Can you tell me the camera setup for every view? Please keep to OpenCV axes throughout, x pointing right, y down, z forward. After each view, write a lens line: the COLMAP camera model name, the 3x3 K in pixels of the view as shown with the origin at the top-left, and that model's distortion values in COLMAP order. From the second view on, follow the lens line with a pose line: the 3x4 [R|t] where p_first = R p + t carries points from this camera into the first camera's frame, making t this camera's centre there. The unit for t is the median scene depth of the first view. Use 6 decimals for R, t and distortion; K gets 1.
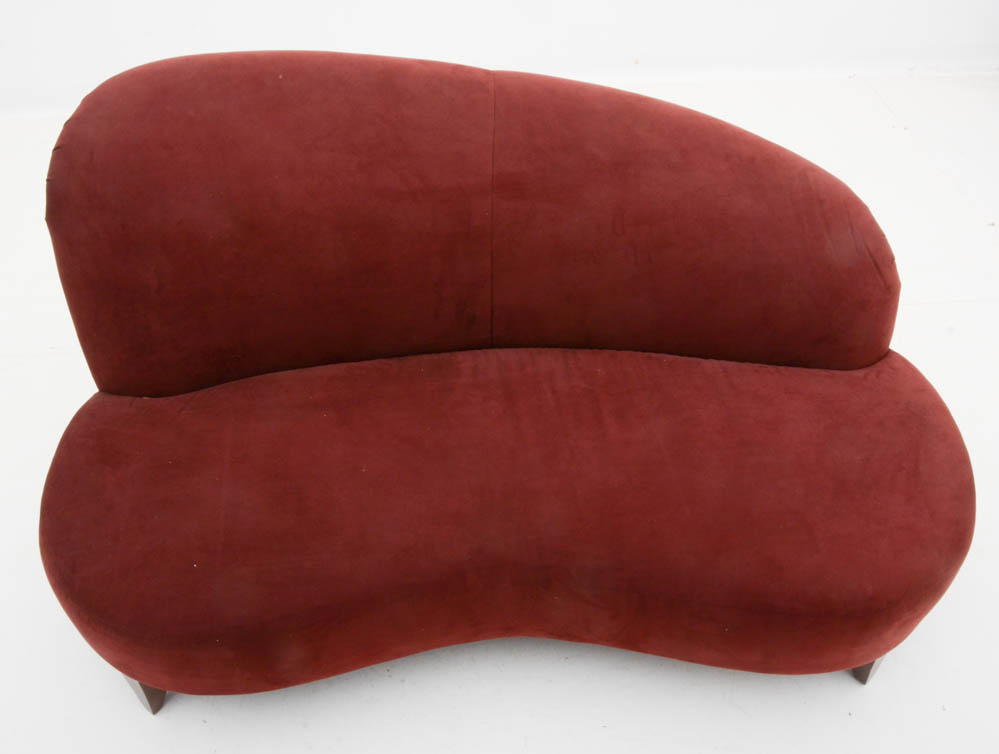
lens RADIAL K [[921.3, 0, 477.4], [0, 921.3, 376.3], [0, 0, 1]] dist [-0.163275, 0.169160]
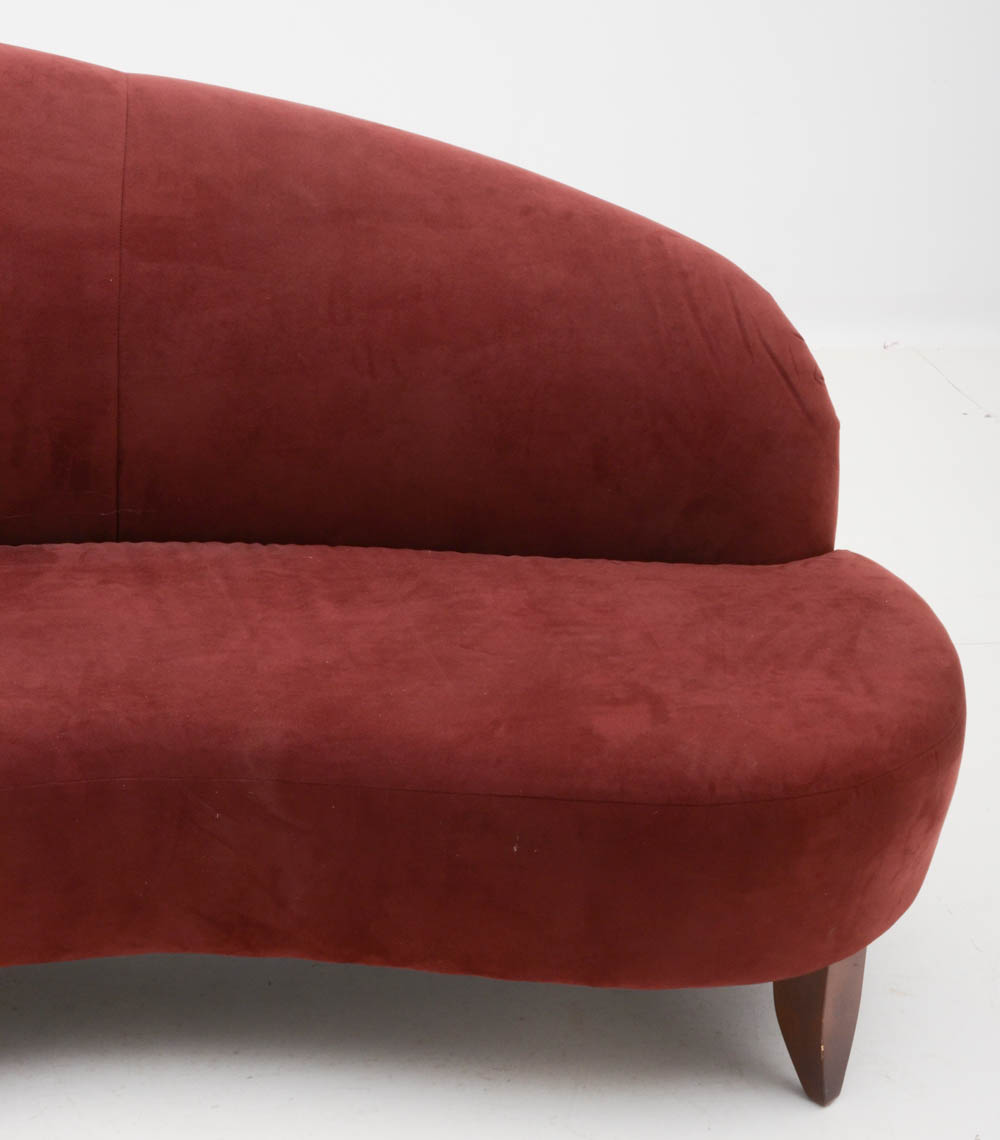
lens RADIAL K [[2516.3, 0, 500.0], [0, 2516.3, 570.0], [0, 0, 1]] dist [0.001479, 3.483667]
pose [[0.989358, 0.021078, 0.143969, 0.027262], [0.030778, 0.936746, -0.348654, 0.559371], [-0.142211, 0.349374, 0.926128, -0.449089]]
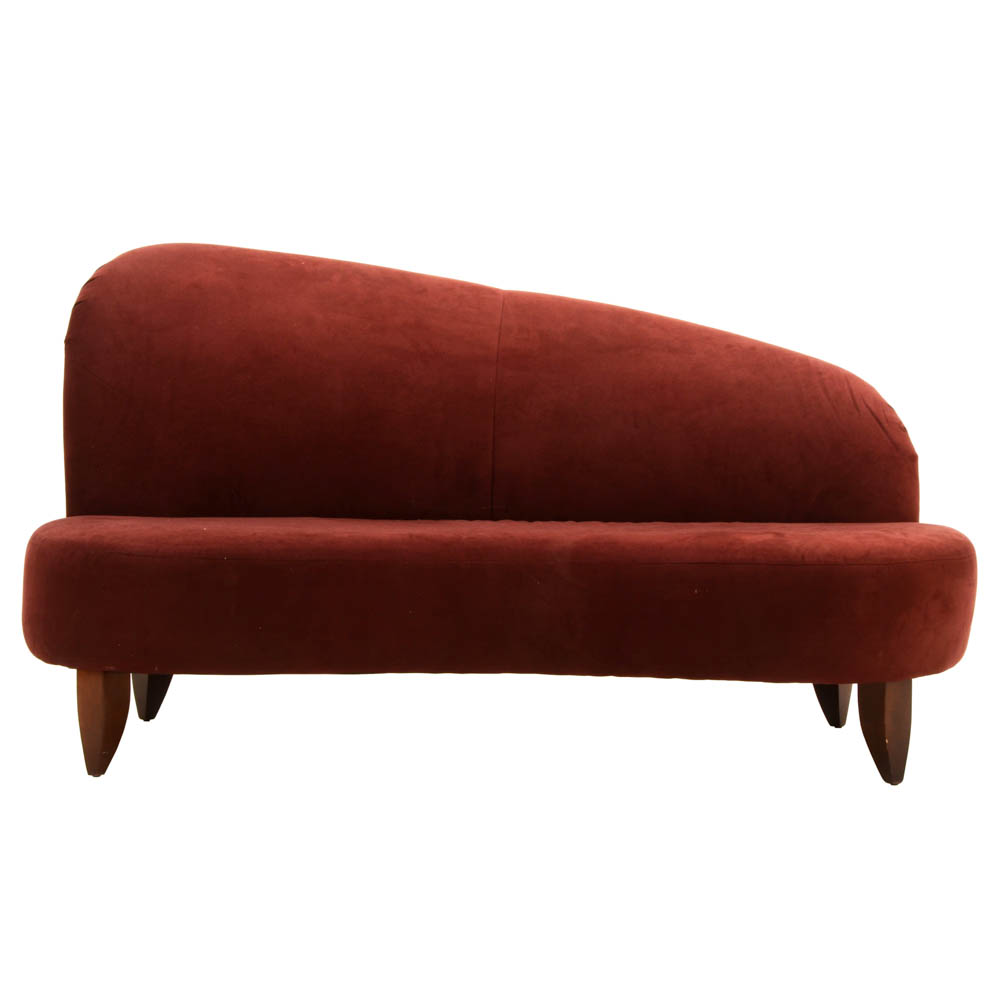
lens RADIAL K [[2595.0, 0, 500.0], [0, 2595.0, 500.0], [0, 0, 1]] dist [0.576958, 0.008734]
pose [[0.999151, 0.034017, -0.023260, 0.093732], [-0.041127, 0.787481, -0.614965, 1.747073], [-0.002602, 0.615399, 0.788211, -1.241653]]
